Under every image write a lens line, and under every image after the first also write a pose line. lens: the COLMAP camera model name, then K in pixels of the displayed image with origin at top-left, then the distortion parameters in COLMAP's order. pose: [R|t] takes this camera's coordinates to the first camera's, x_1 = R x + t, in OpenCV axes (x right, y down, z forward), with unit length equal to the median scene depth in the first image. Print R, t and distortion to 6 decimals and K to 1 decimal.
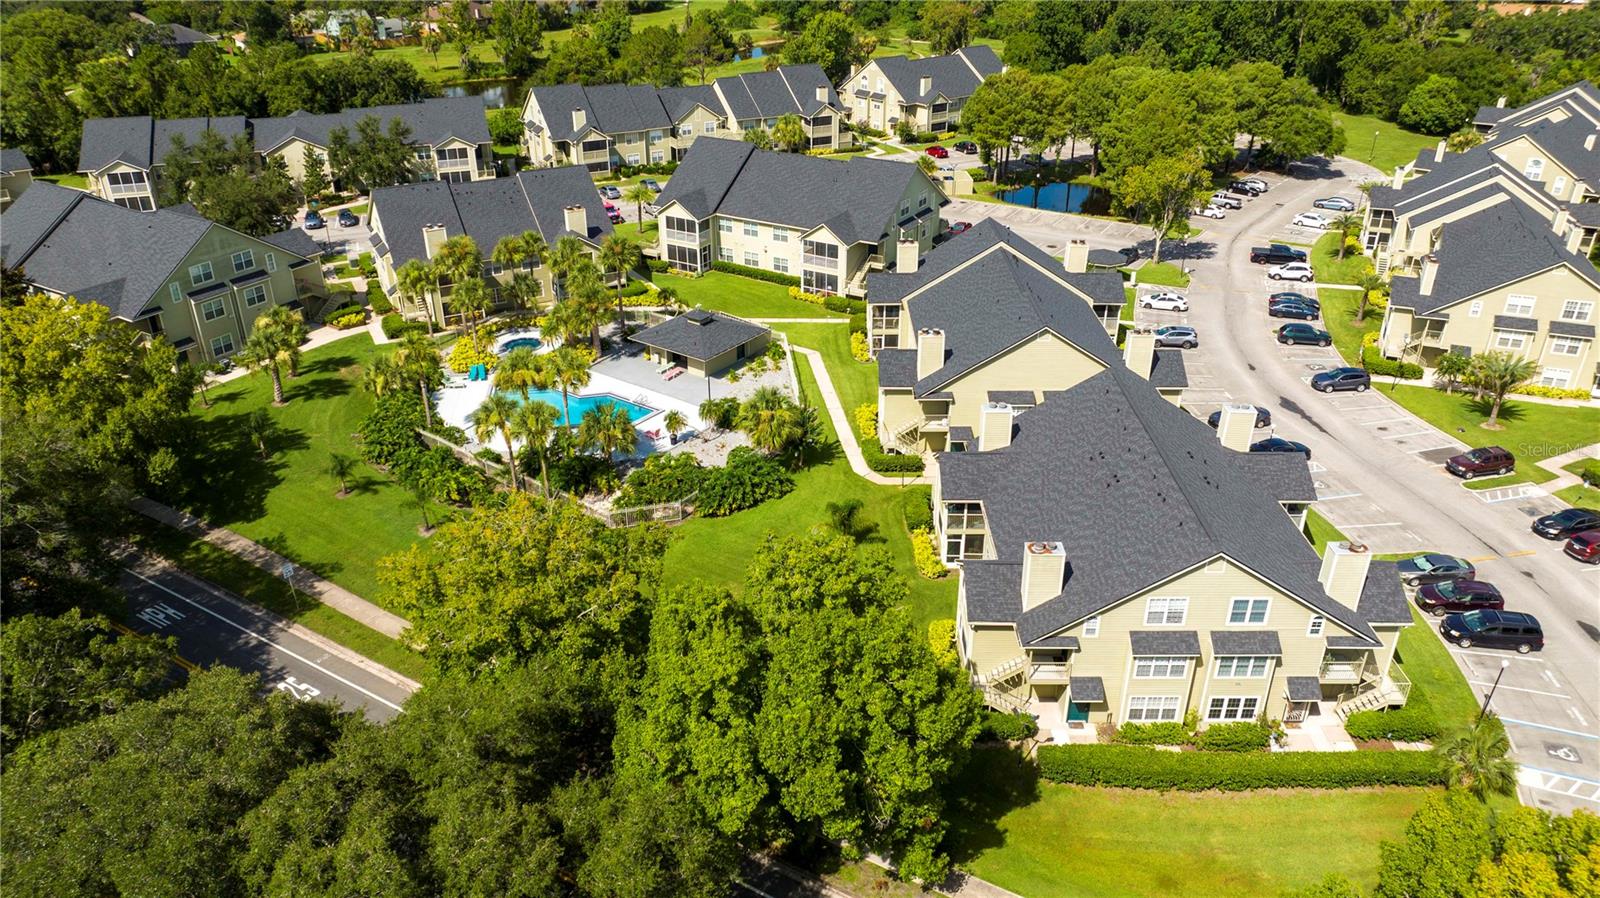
lens RADIAL K [[1119.1, 0, 800.0], [0, 1119.1, 449.0], [0, 0, 1]] dist [-0.028539, 0.007976]
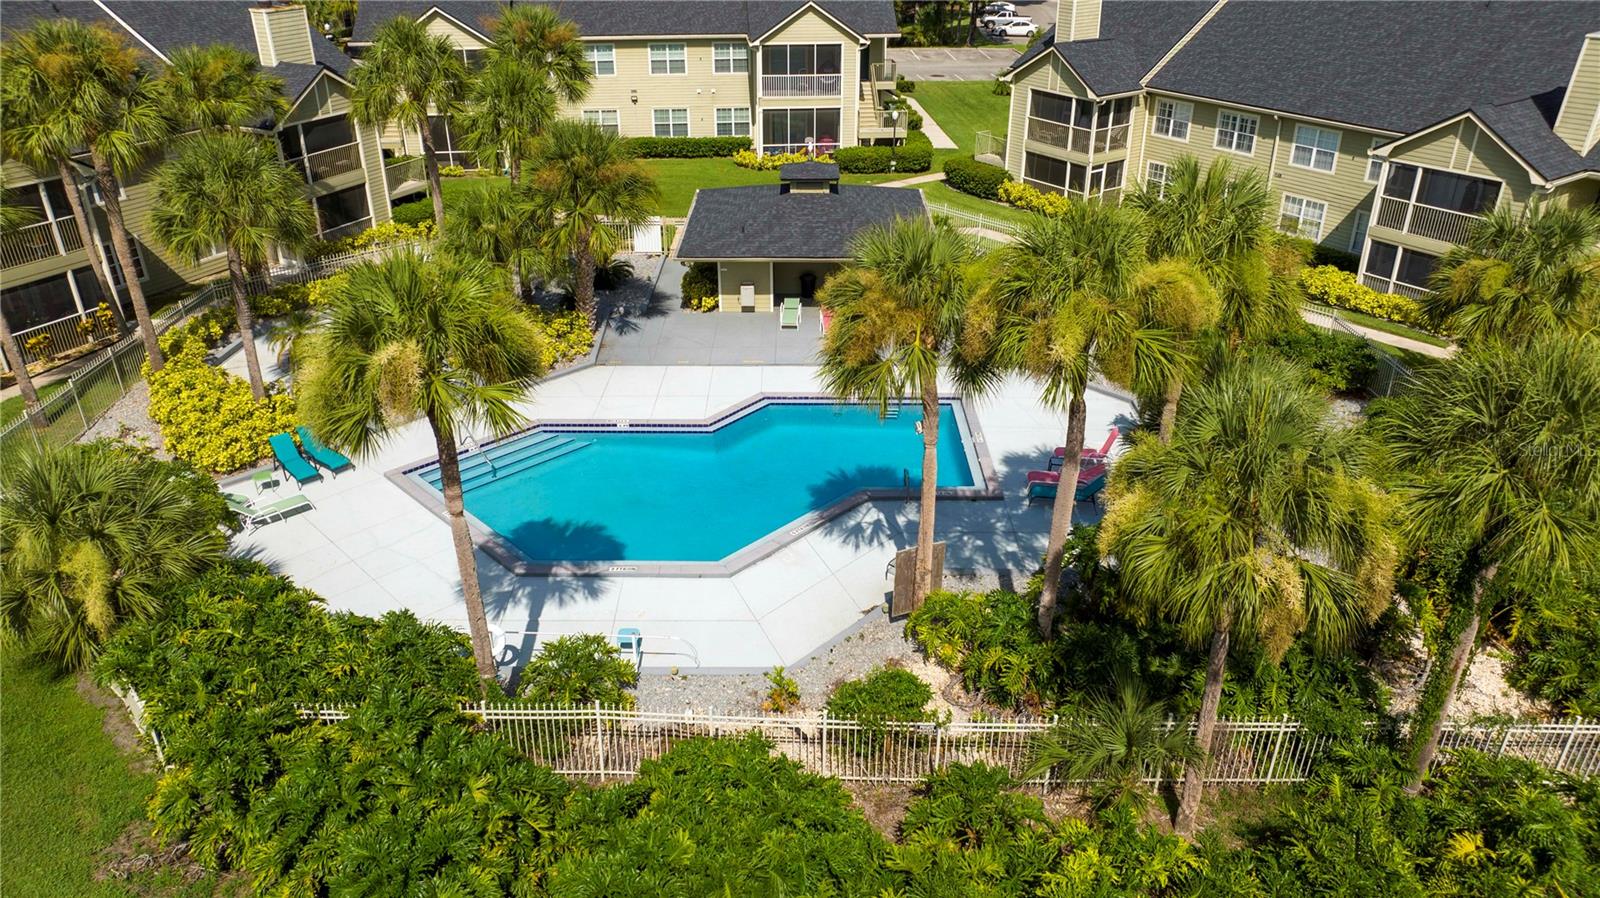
lens RADIAL K [[1119.1, 0, 800.0], [0, 1119.1, 449.0], [0, 0, 1]] dist [-0.028539, 0.007976]
pose [[0.807821, -0.274247, 0.521742, -0.342038], [0.269018, 0.959140, 0.087635, -0.063007], [-0.524457, 0.069565, 0.848590, 0.679206]]
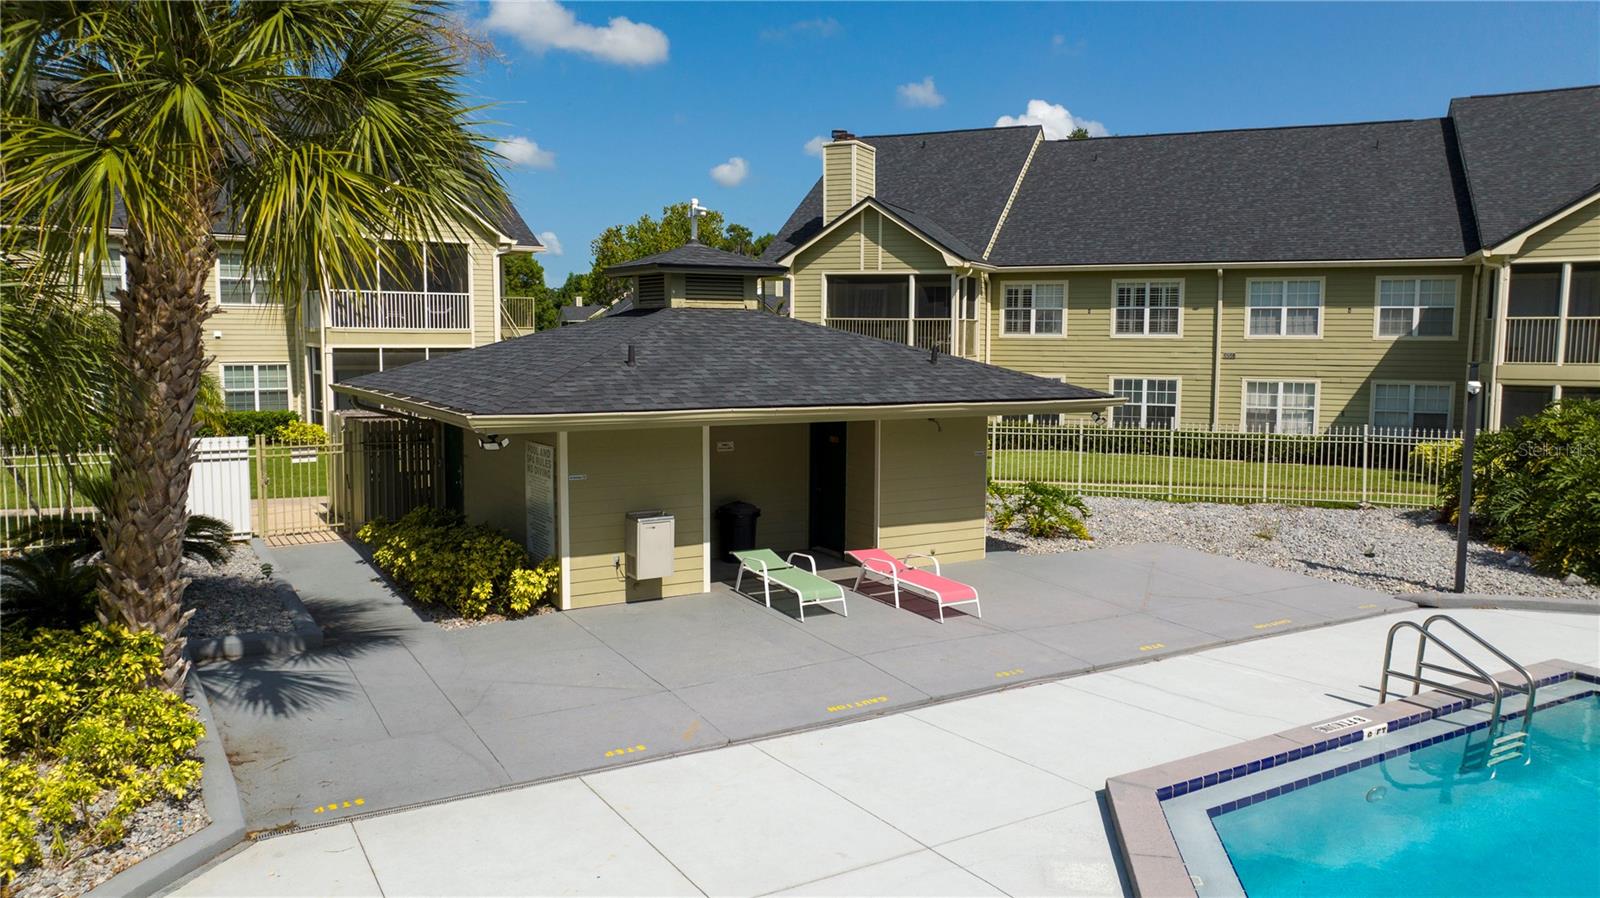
lens RADIAL K [[1119.1, 0, 800.0], [0, 1119.1, 449.0], [0, 0, 1]] dist [-0.028539, 0.007976]
pose [[0.387321, -0.089469, 0.917594, -0.249016], [0.413036, 0.906651, -0.085943, -0.077728], [-0.824248, 0.412286, 0.388118, 0.952806]]
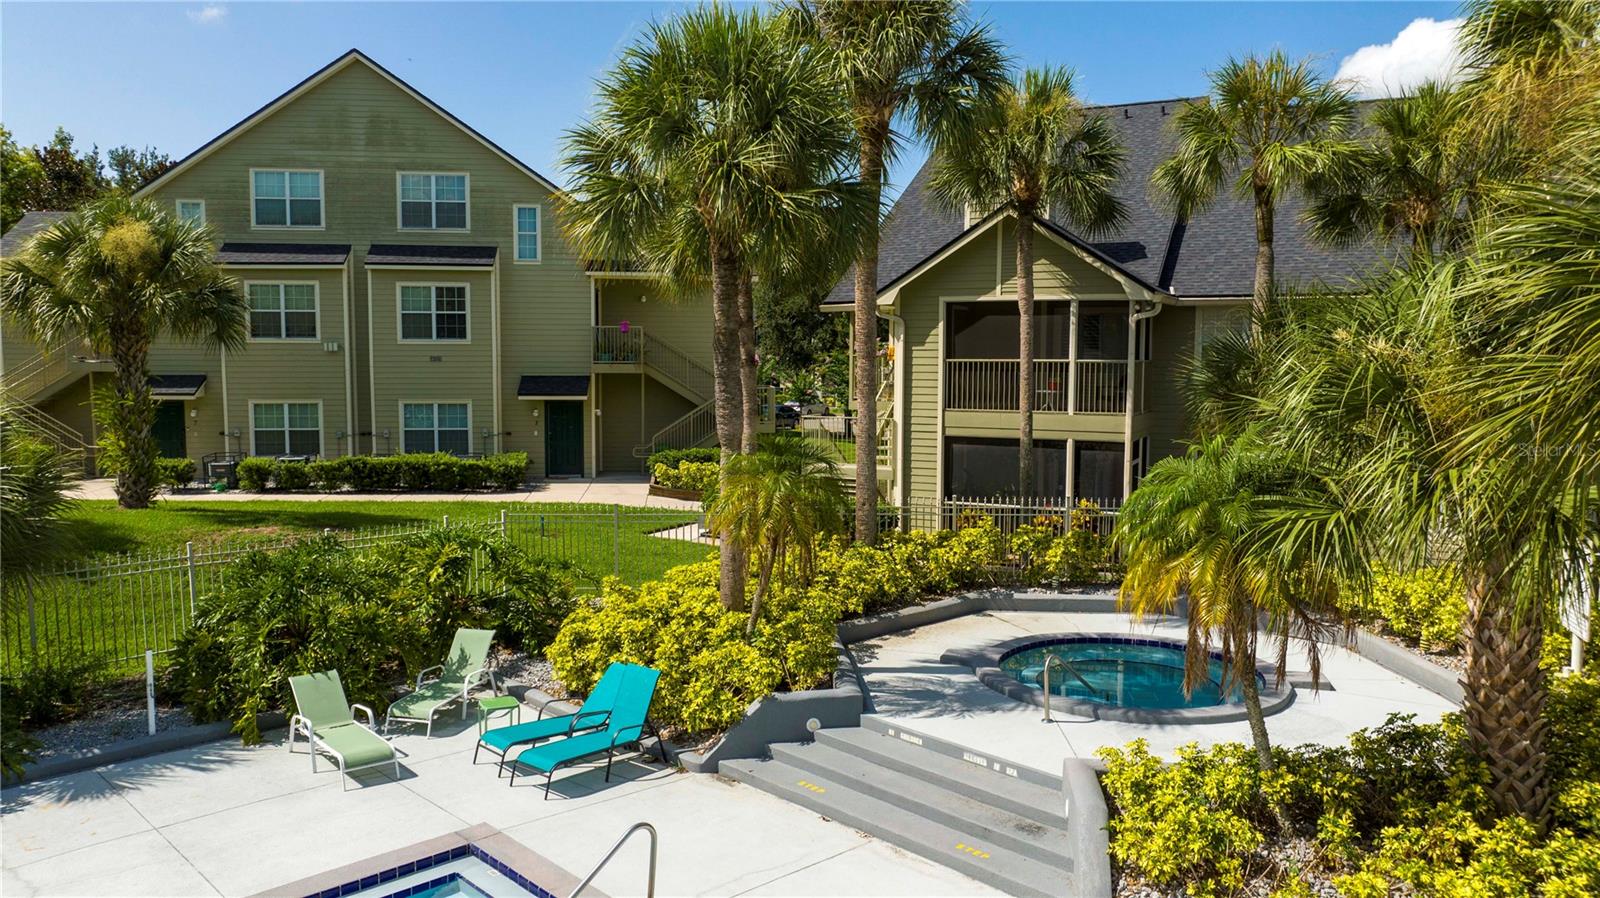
lens RADIAL K [[1119.1, 0, 800.0], [0, 1119.1, 449.0], [0, 0, 1]] dist [-0.028539, 0.007976]
pose [[0.599410, 0.074160, -0.796999, -0.178209], [-0.364174, 0.911945, -0.189034, -0.086278], [0.712801, 0.403555, 0.573637, 0.937879]]
